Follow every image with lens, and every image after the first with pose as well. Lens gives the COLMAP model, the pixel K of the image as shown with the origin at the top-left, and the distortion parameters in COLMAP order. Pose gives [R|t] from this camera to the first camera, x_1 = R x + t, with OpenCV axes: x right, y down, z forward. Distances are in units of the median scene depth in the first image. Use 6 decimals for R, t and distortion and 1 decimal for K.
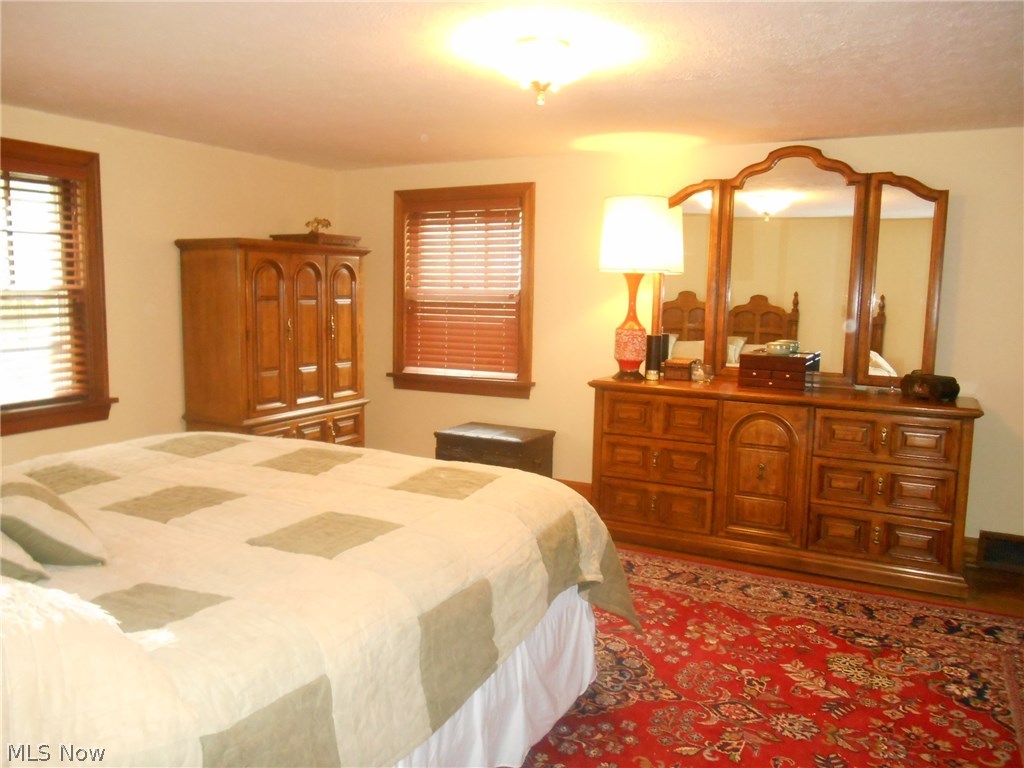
lens RADIAL K [[797.1, 0, 512.0], [0, 797.1, 384.0], [0, 0, 1]] dist [-0.029074, 0.008776]
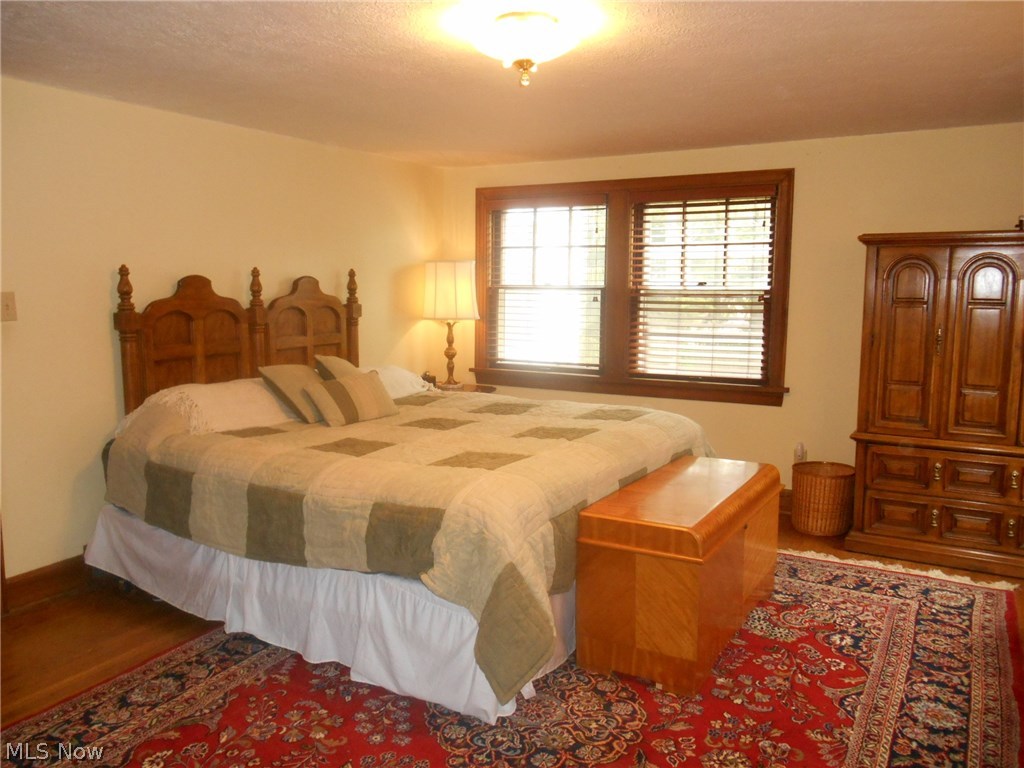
lens RADIAL K [[797.1, 0, 512.0], [0, 797.1, 384.0], [0, 0, 1]] dist [-0.029074, 0.008776]
pose [[-0.052254, 0.108538, -0.992718, 0.684024], [-0.129934, 0.984887, 0.114522, -0.073717], [0.990145, 0.134972, -0.037362, 0.737579]]
